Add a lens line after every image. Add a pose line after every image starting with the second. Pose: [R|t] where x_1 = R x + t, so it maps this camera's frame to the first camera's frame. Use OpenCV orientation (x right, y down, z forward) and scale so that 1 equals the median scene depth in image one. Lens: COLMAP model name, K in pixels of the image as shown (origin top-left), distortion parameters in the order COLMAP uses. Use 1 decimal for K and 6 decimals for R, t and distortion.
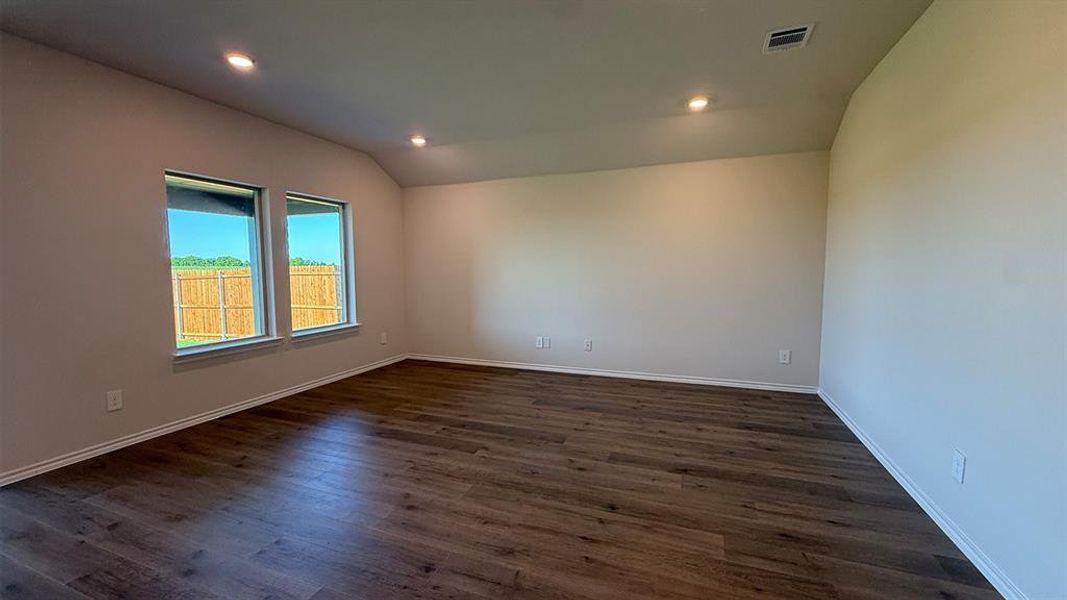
lens RADIAL K [[426.1, 0, 531.7], [0, 426.1, 302.4], [0, 0, 1]] dist [-0.003812, -0.000058]
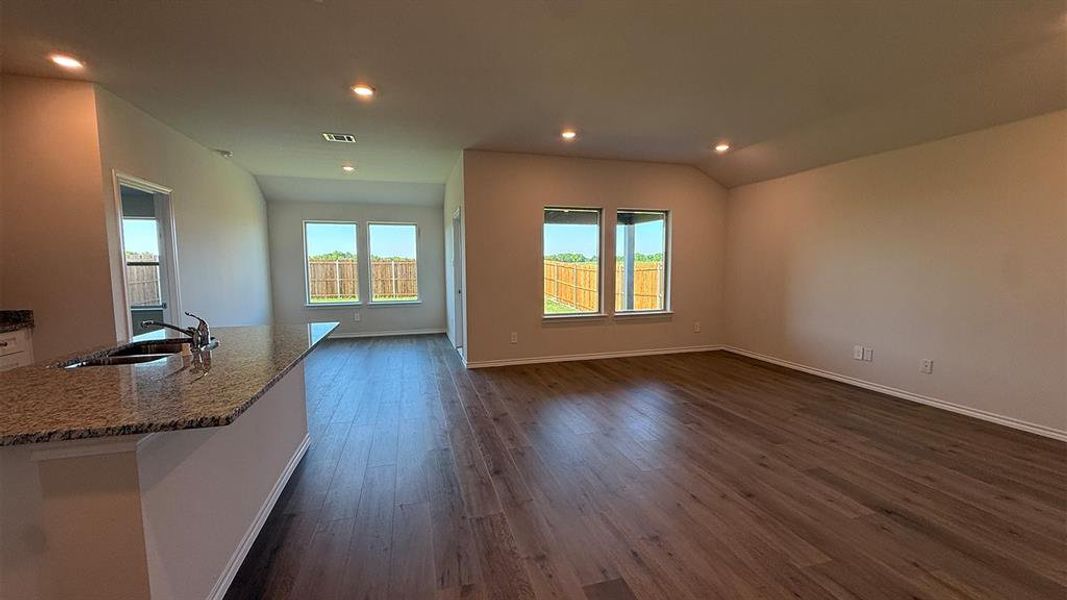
lens RADIAL K [[426.1, 0, 531.7], [0, 426.1, 302.4], [0, 0, 1]] dist [-0.003812, -0.000058]
pose [[0.606518, 0.073004, -0.791711, 0.388316], [-0.063358, 0.997047, 0.043401, -0.002818], [0.792542, 0.023838, 0.609352, -0.045365]]
